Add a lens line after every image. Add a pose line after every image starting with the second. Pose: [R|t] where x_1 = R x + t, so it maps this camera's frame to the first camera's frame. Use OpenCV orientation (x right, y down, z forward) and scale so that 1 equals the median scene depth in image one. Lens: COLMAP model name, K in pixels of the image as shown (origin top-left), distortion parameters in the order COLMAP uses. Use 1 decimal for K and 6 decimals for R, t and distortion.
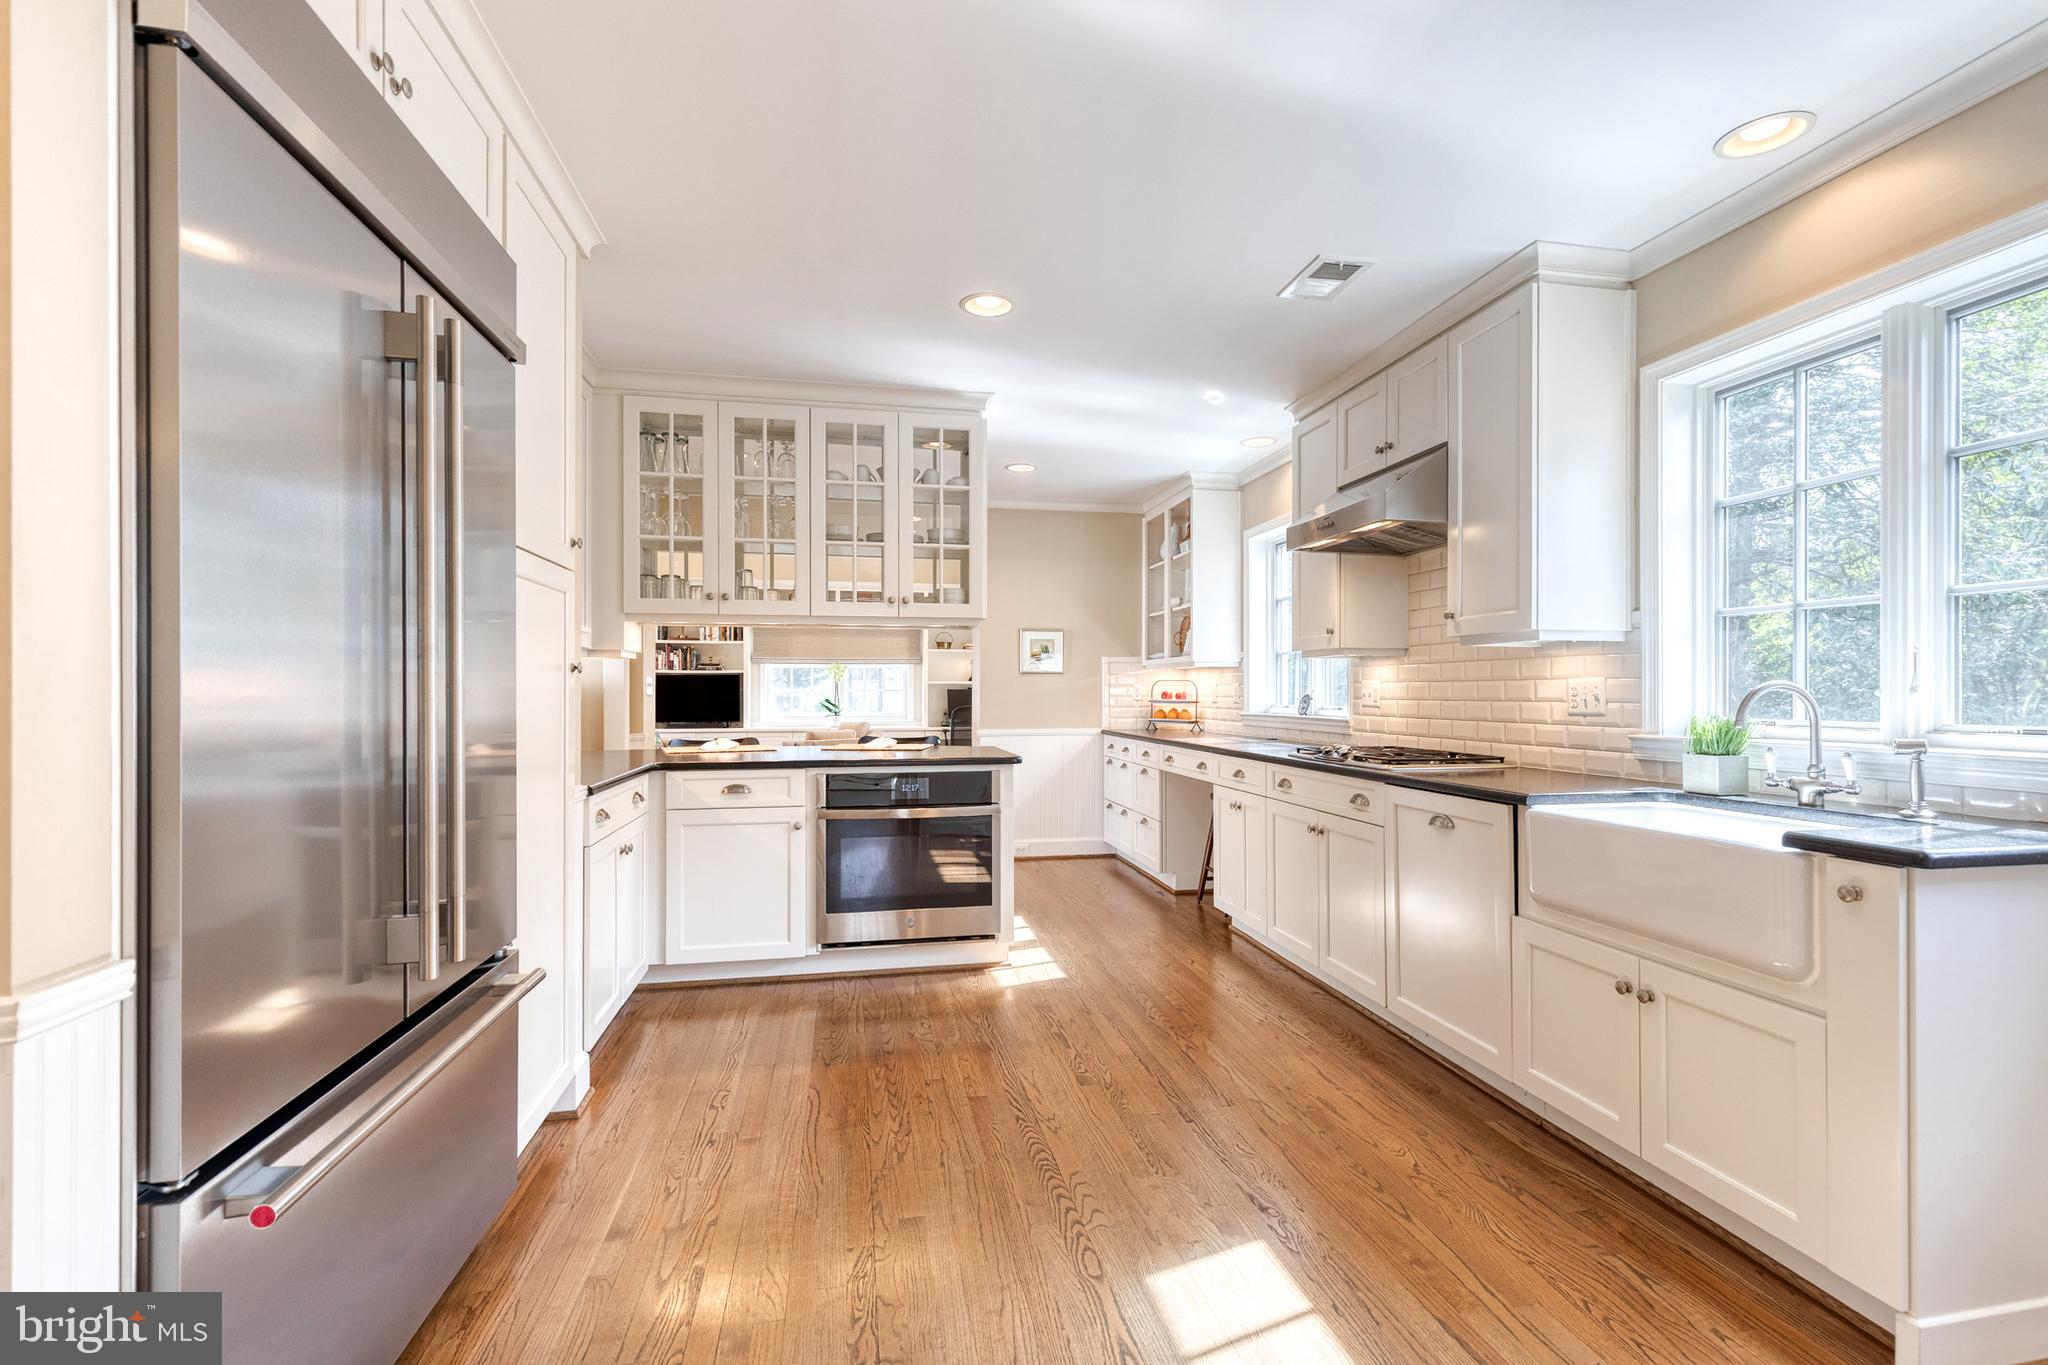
lens RADIAL K [[934.4, 0, 1046.5], [0, 934.4, 689.3], [0, 0, 1]] dist [0.010303, -0.000399]
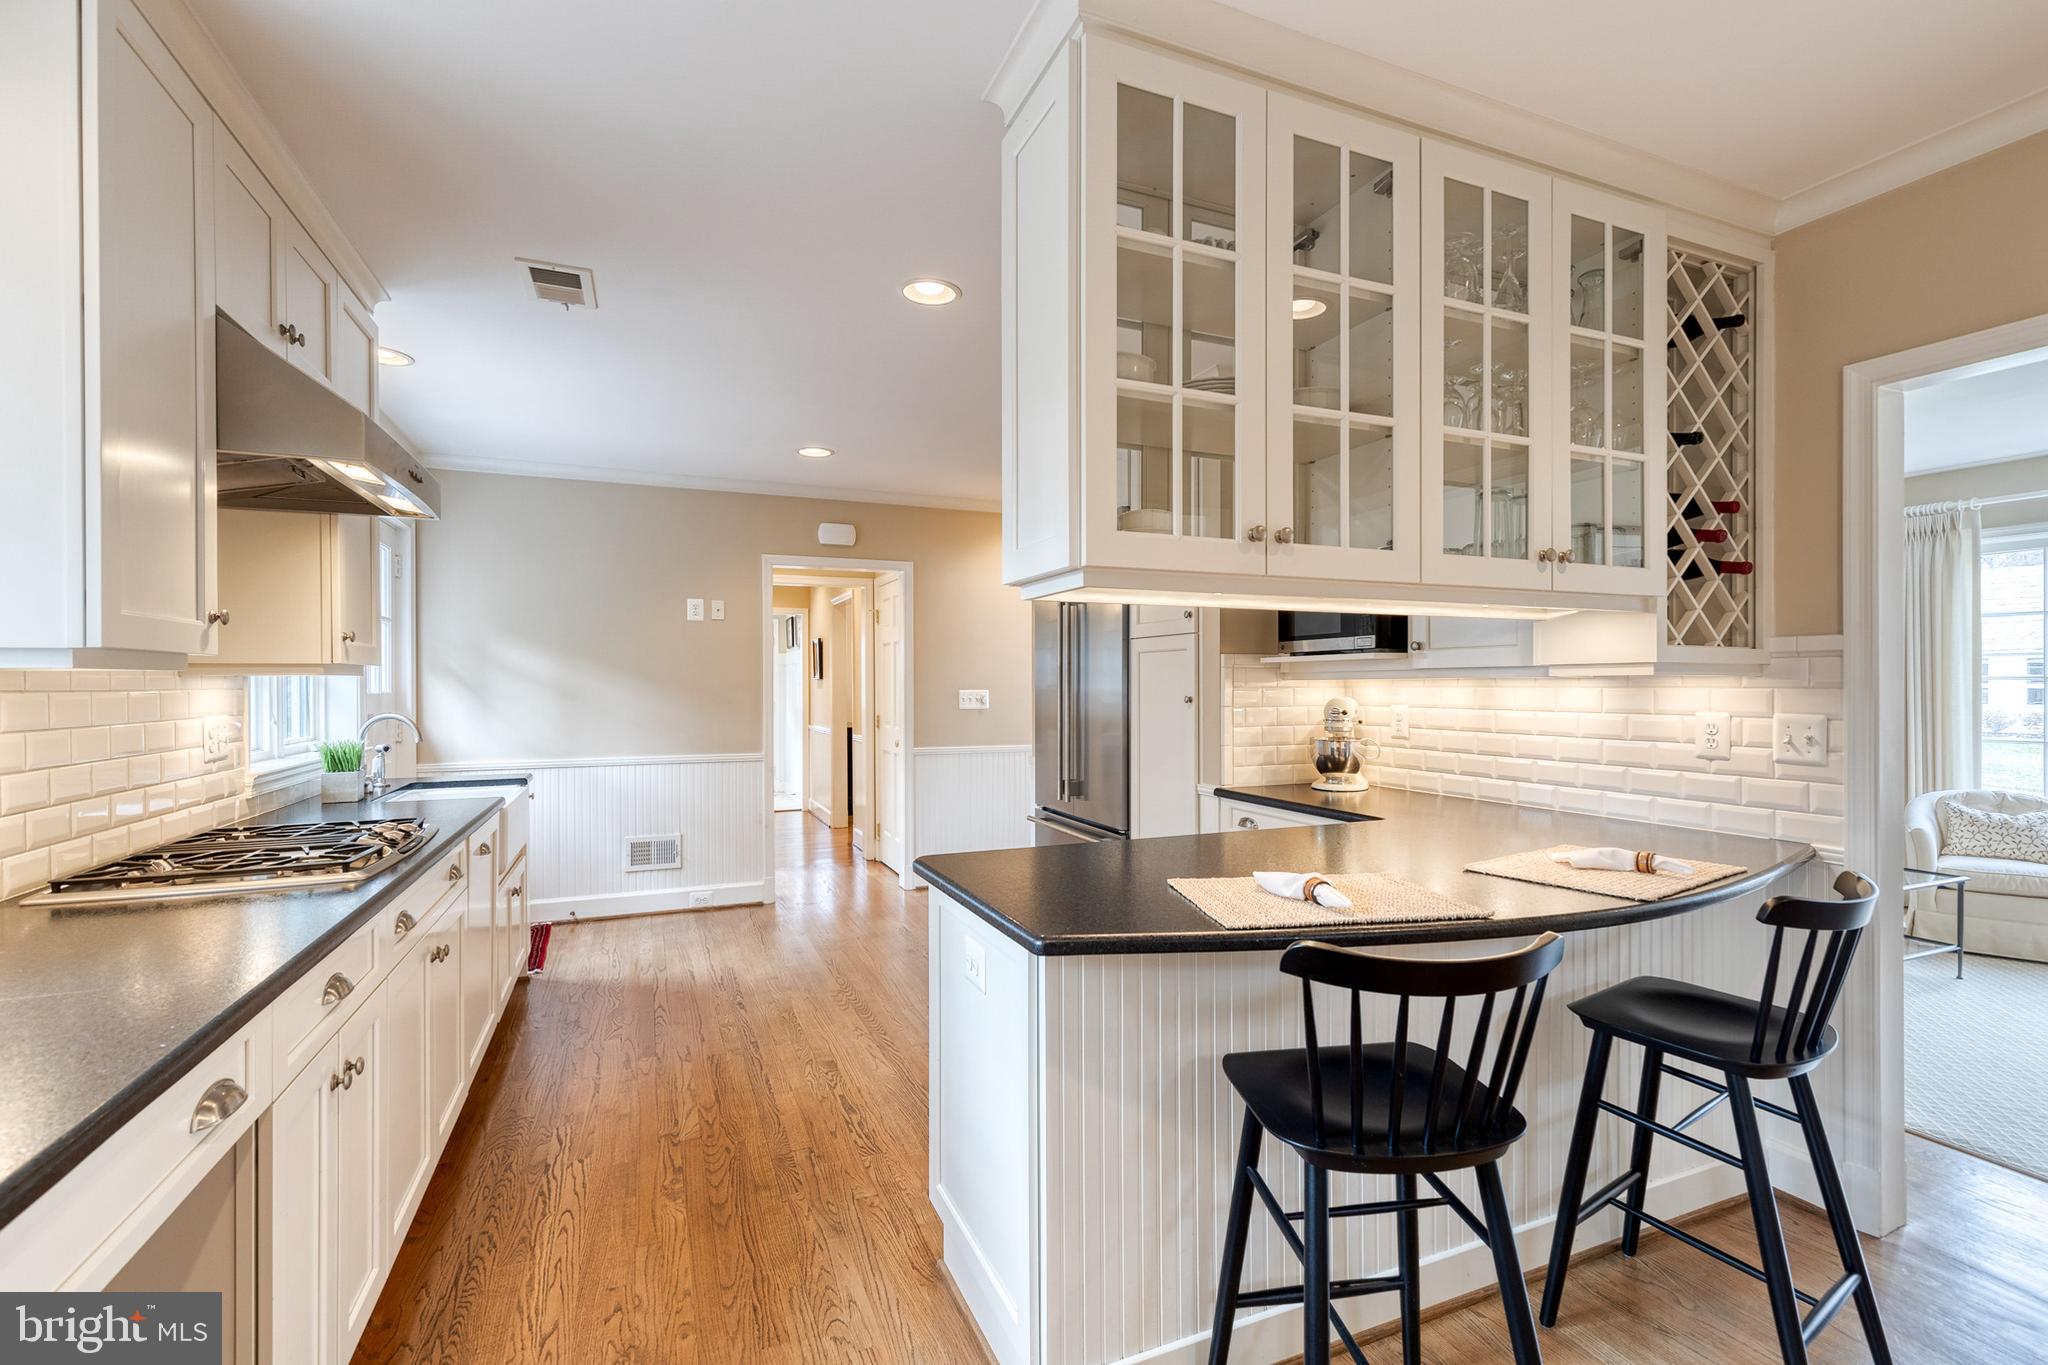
lens RADIAL K [[922.4, 0, 1056.2], [0, 922.4, 689.9], [0, 0, 1]] dist [0.010050, -0.000145]
pose [[-0.977392, 0.002445, -0.211422, 0.008028], [0.002015, 0.999995, 0.002249, -0.027512], [0.211426, 0.001772, -0.977392, 1.483657]]
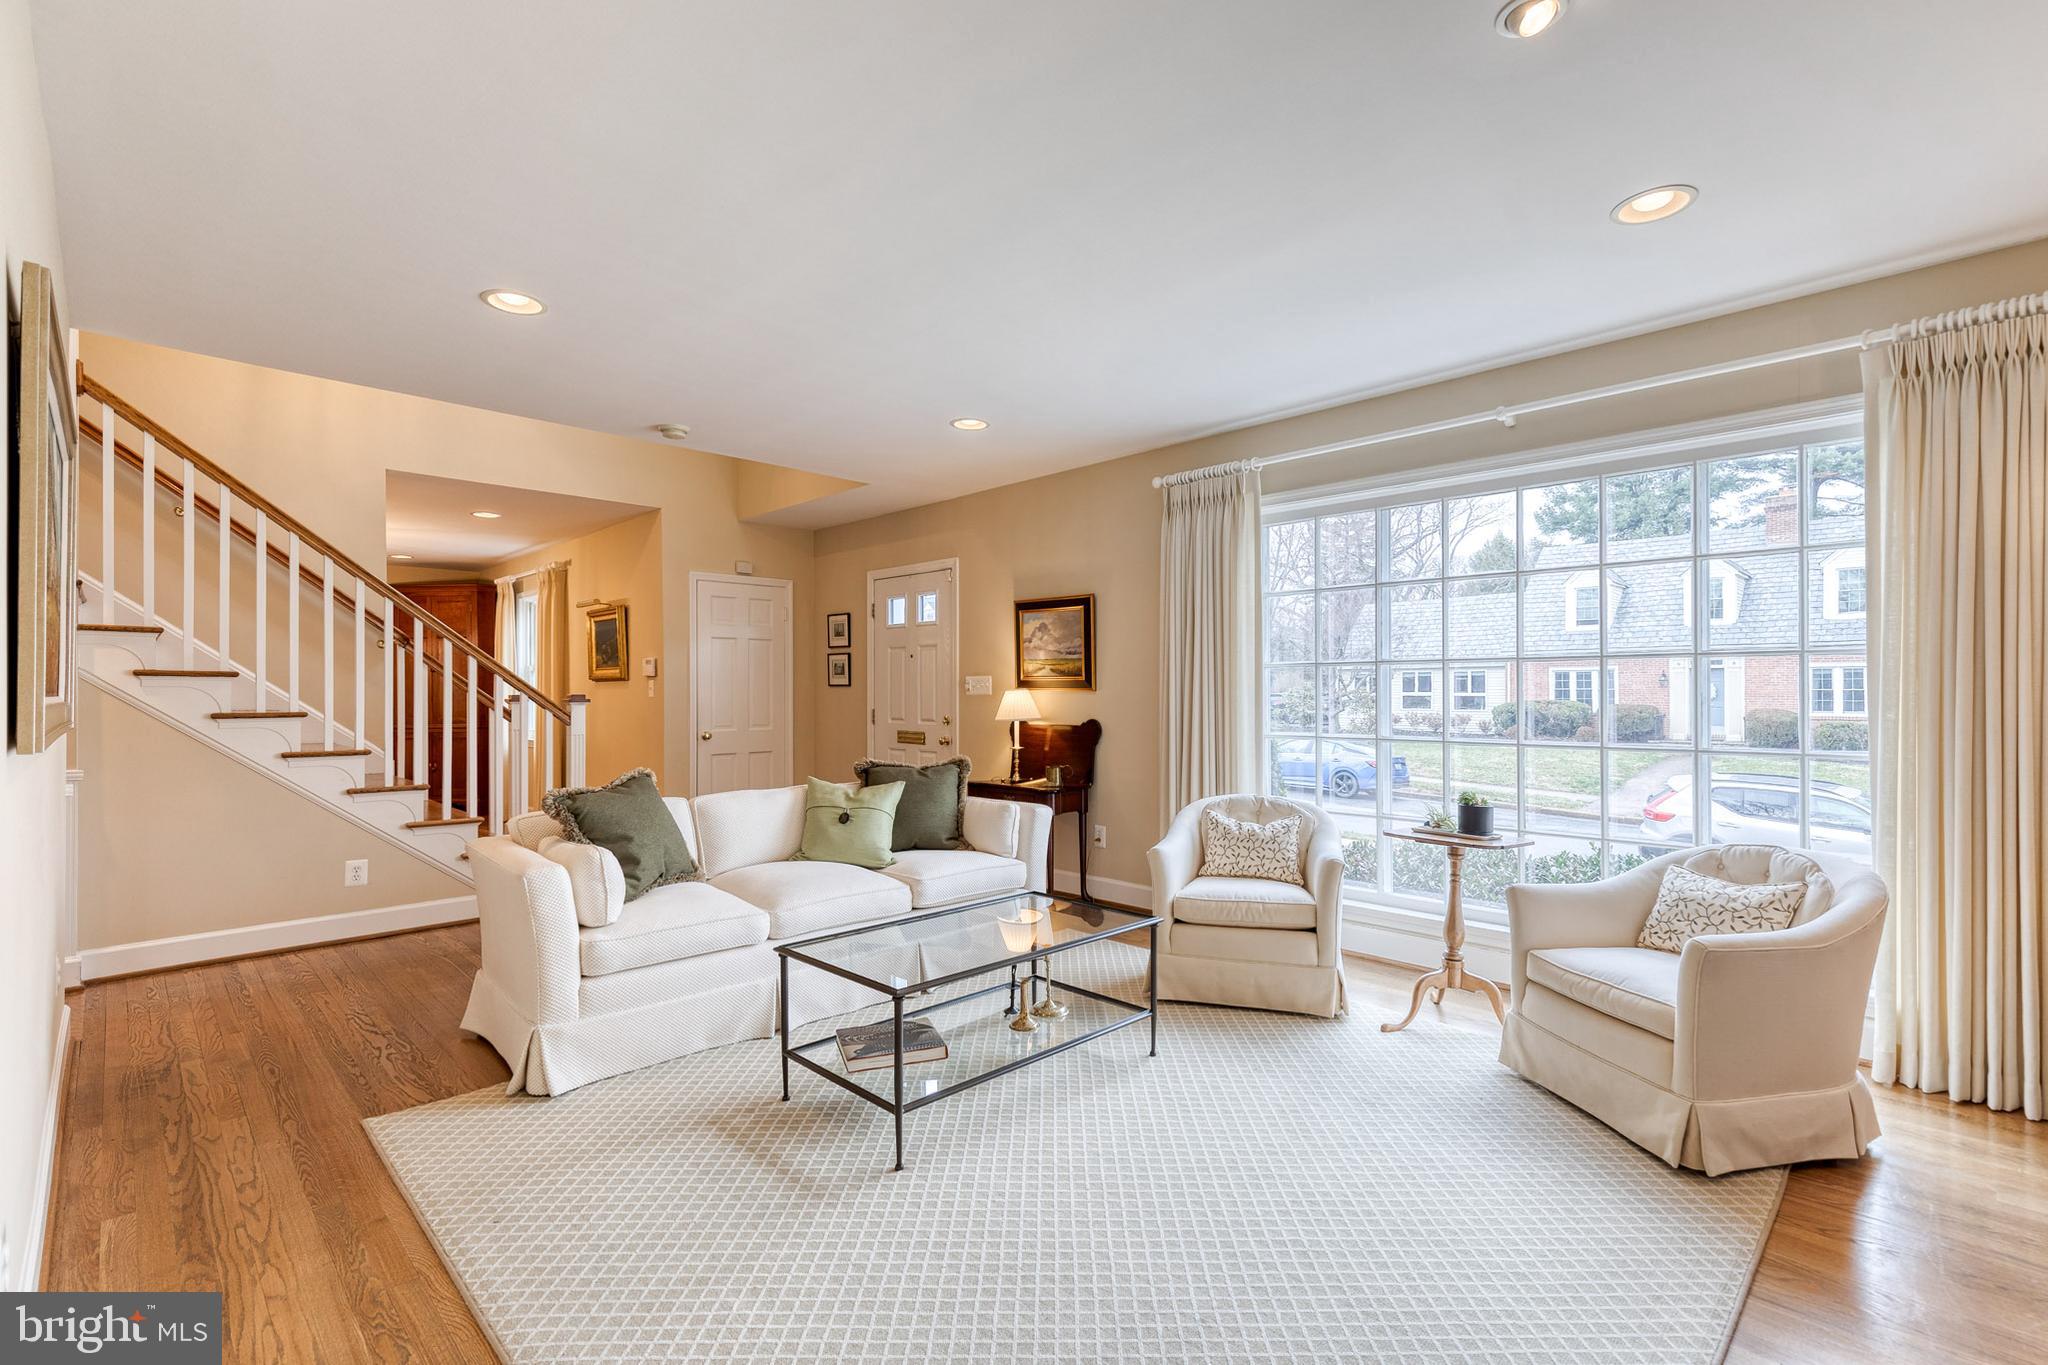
lens RADIAL K [[922.5, 0, 1045.6], [0, 922.5, 698.3], [0, 0, 1]] dist [0.008432, -0.001167]
pose [[-0.832895, 0.004266, -0.553415, -0.665496], [0.004480, 0.999989, 0.000965, -0.000453], [0.553414, -0.001675, -0.832905, 1.282891]]
